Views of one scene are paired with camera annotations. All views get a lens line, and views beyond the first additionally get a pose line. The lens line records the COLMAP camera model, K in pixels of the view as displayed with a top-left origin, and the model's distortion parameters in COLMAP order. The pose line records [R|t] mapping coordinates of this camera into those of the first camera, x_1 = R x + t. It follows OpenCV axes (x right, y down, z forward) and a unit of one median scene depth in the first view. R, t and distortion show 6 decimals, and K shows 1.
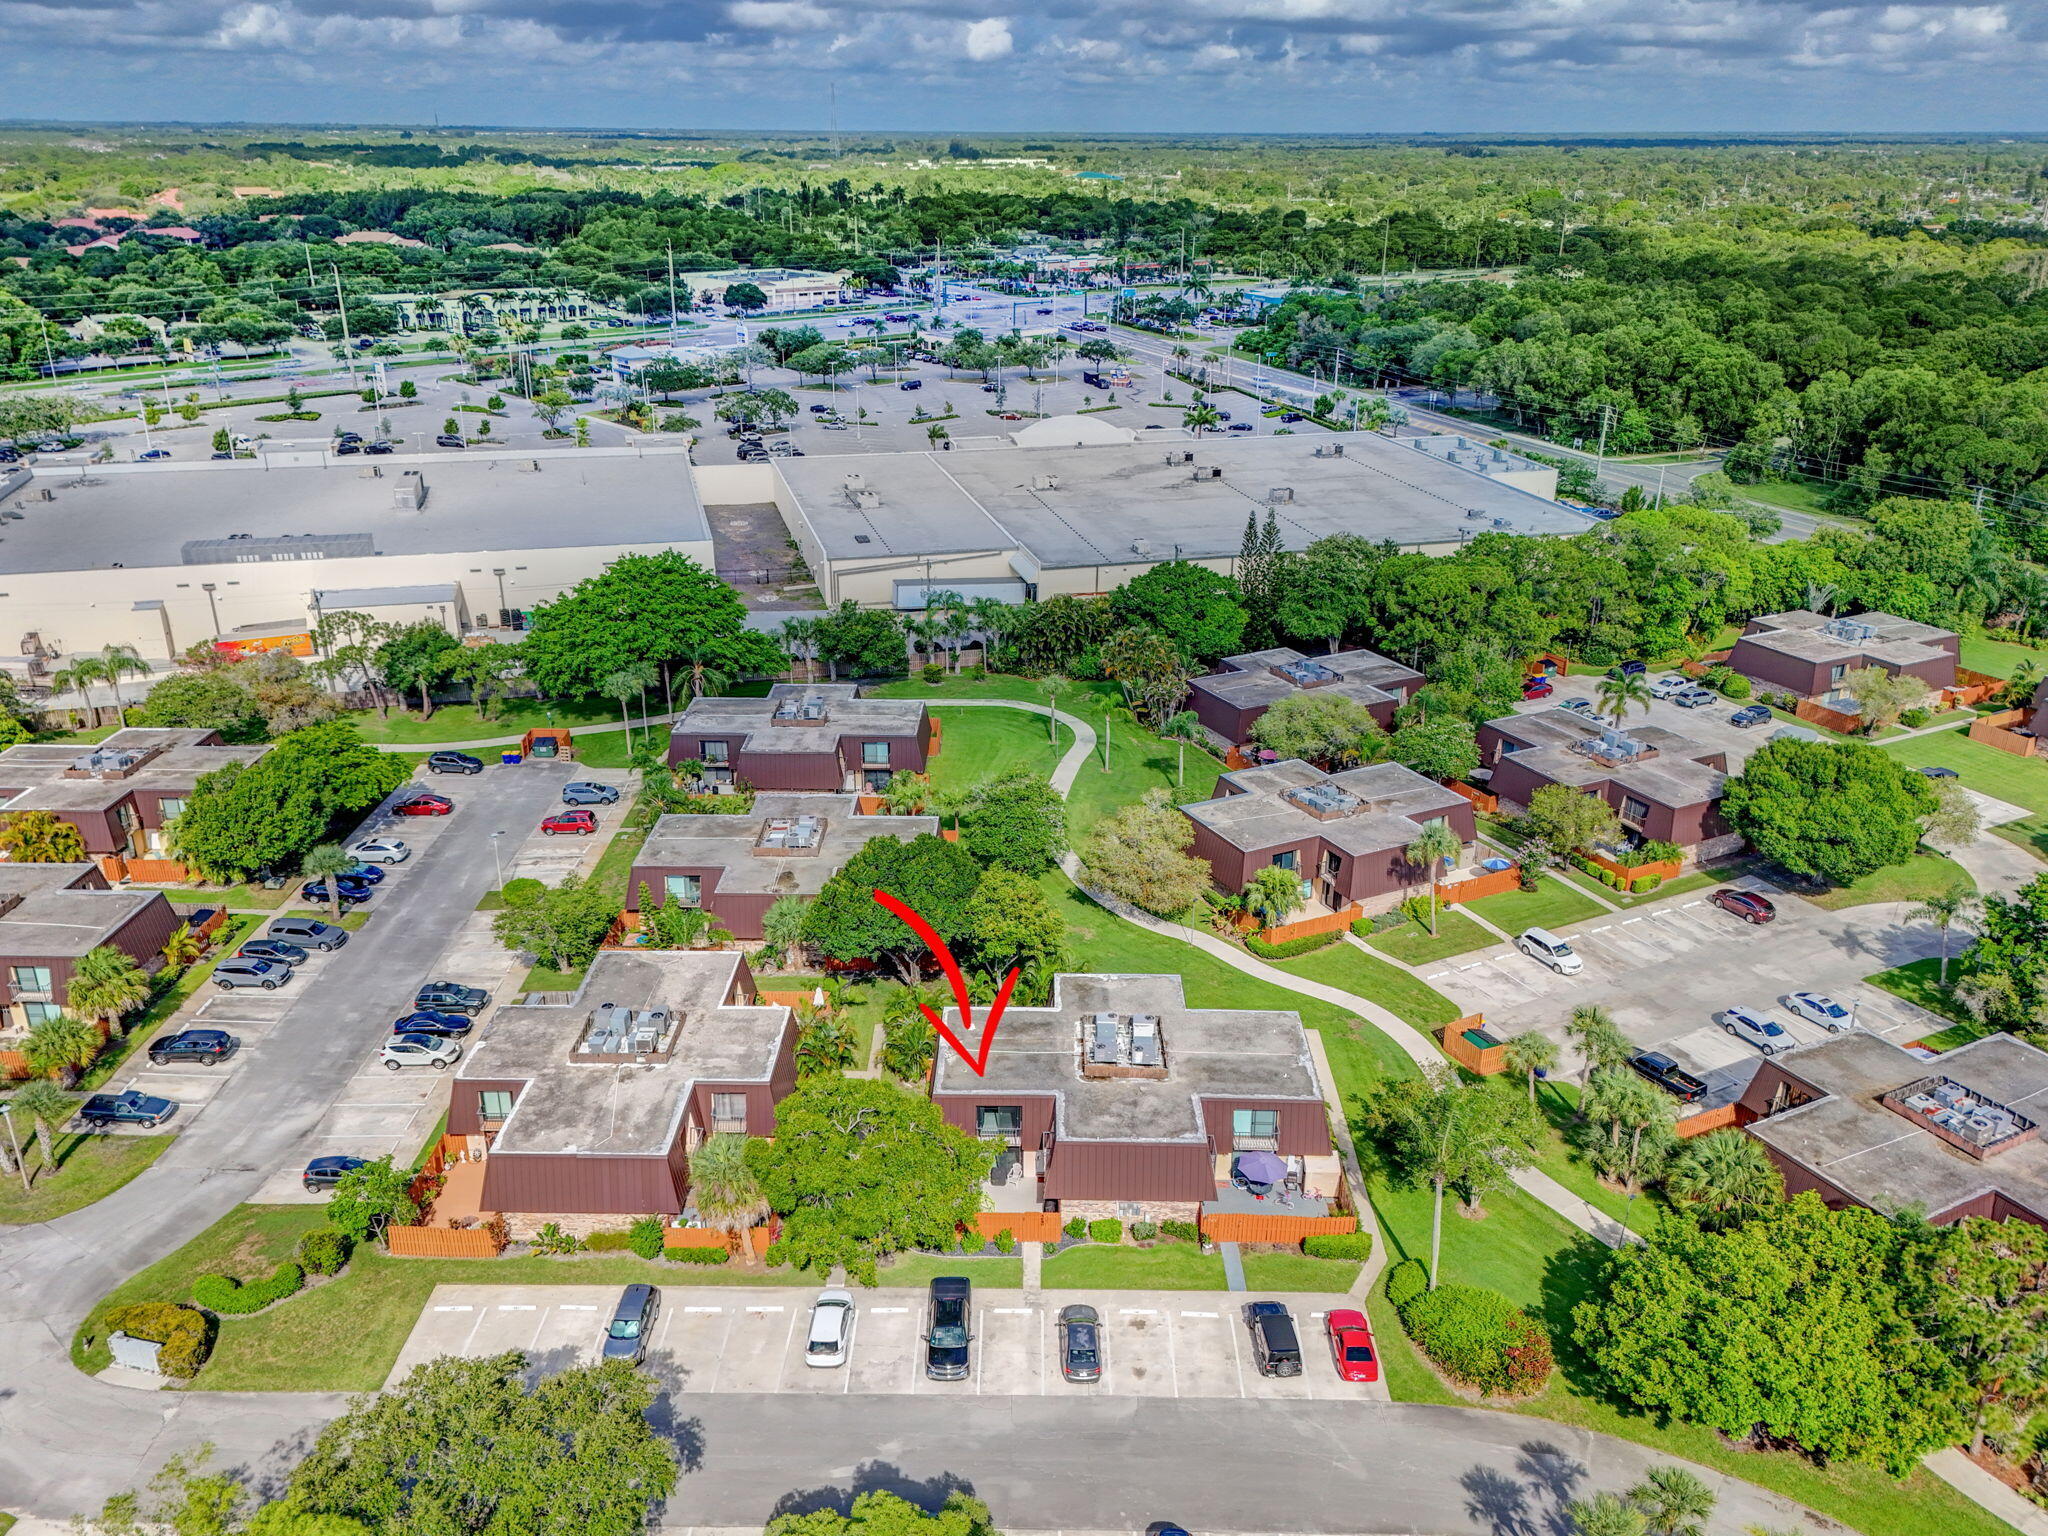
lens RADIAL K [[1532.4, 0, 1012.3], [0, 1532.4, 762.2], [0, 0, 1]] dist [0.067612, -0.062772]
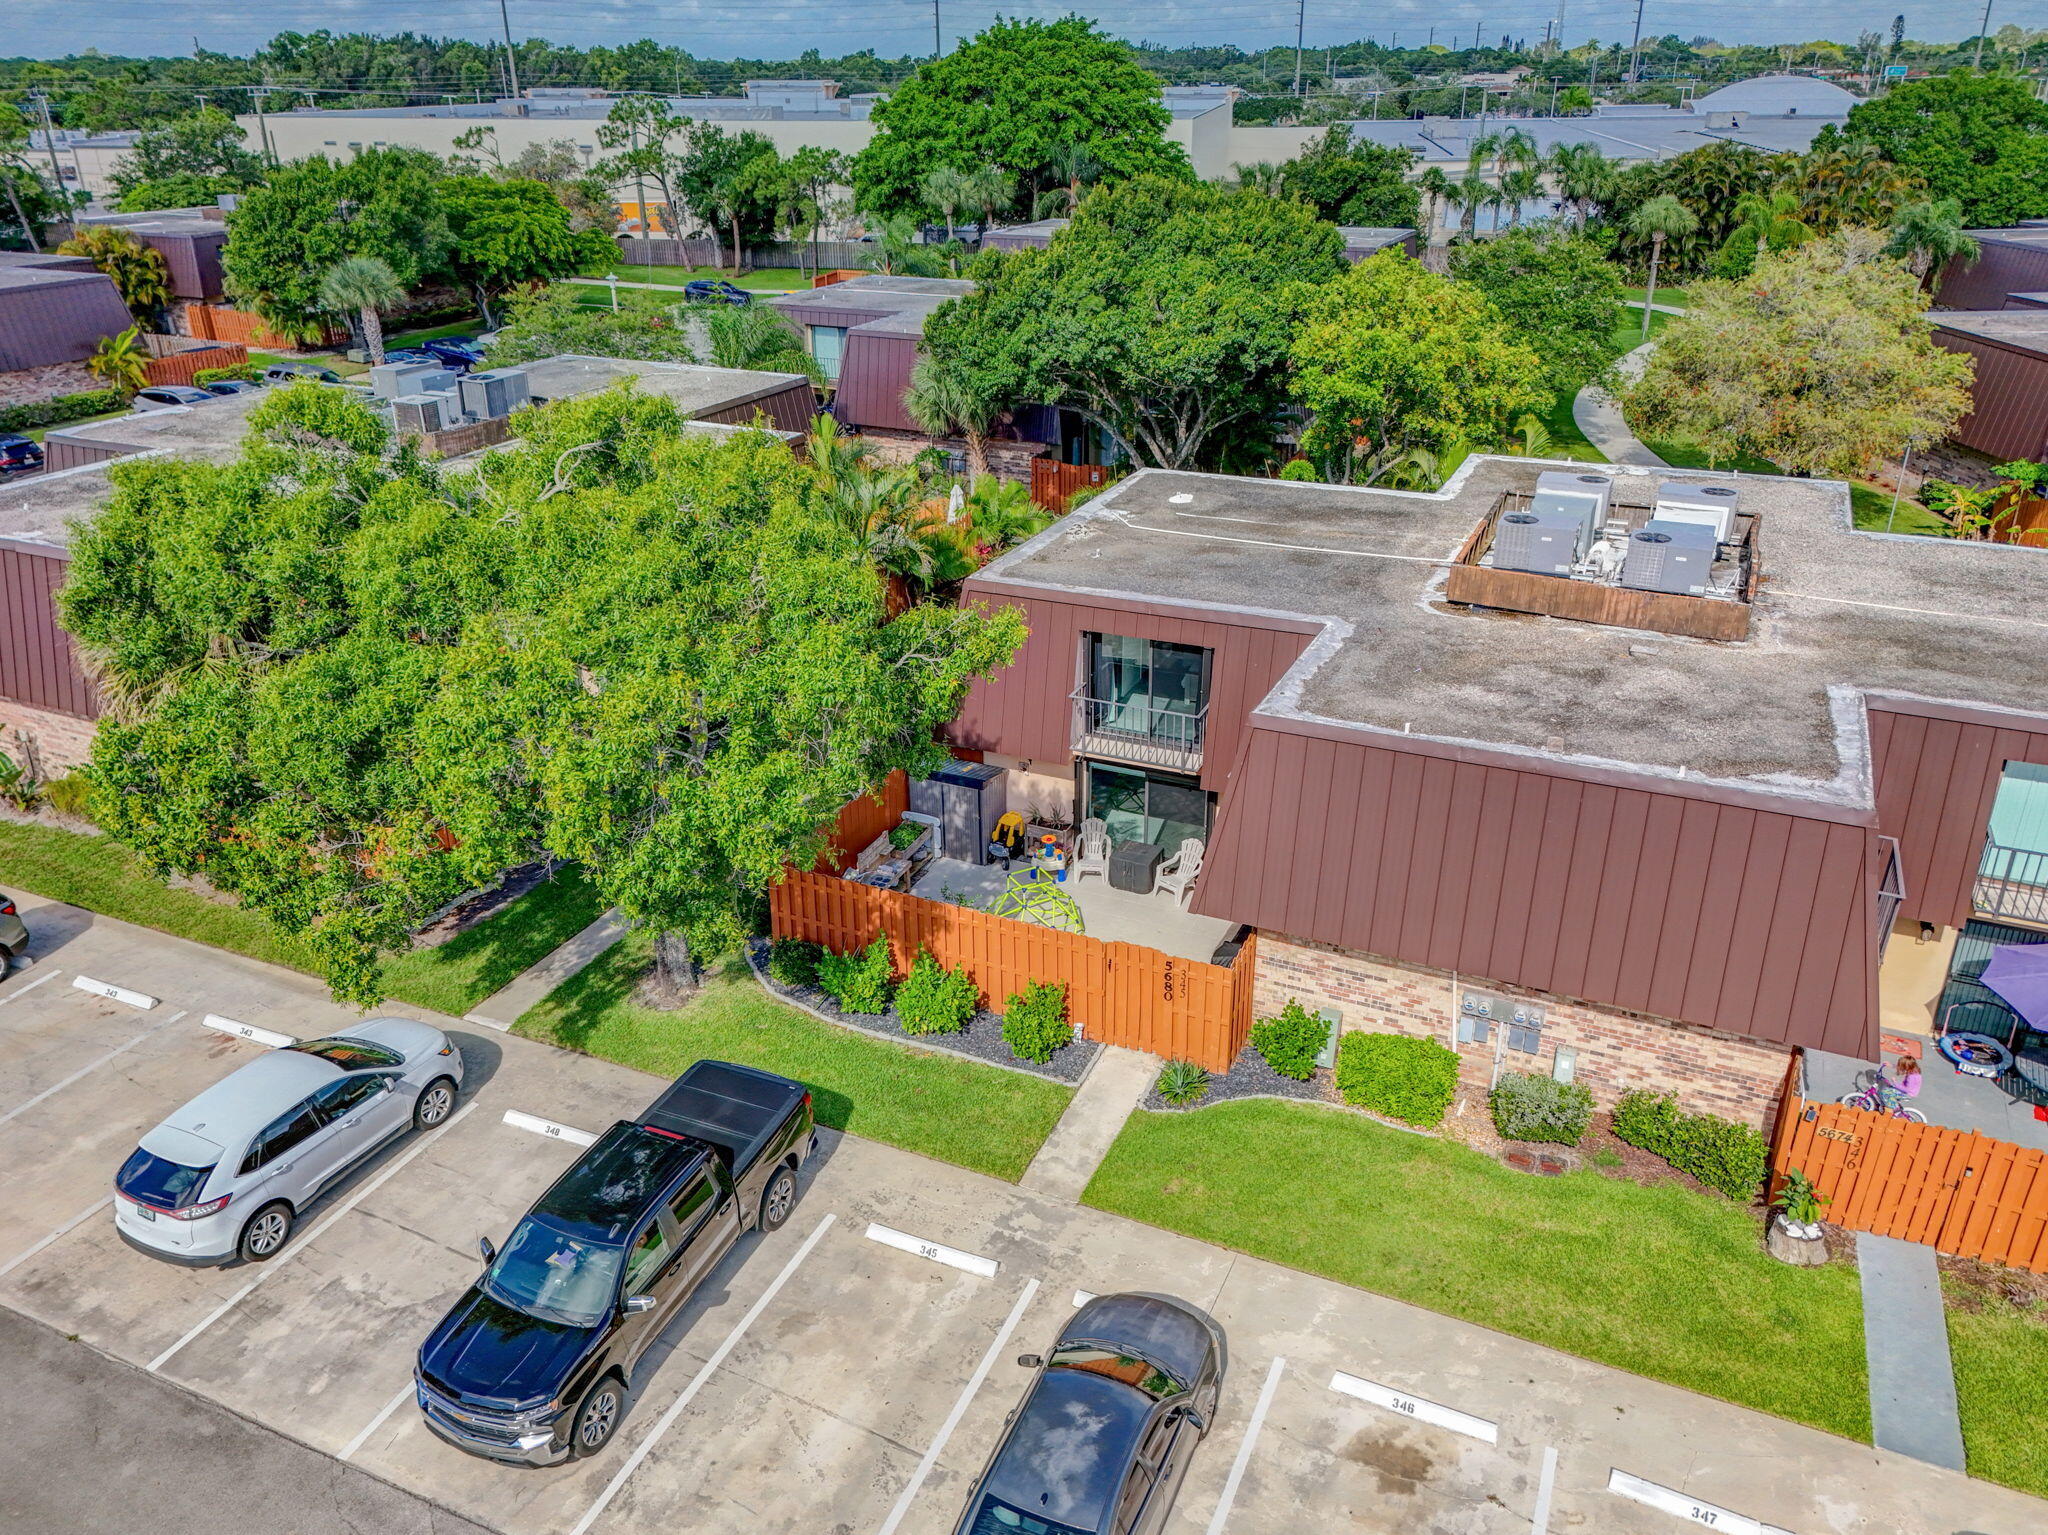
lens RADIAL K [[1532.4, 0, 1012.3], [0, 1532.4, 761.7], [0, 0, 1]] dist [0.067612, -0.062772]
pose [[0.916177, 0.162174, -0.366497, 0.089775], [-0.140721, 0.986419, 0.084710, 0.233620], [0.375257, -0.026036, 0.926555, 0.715988]]
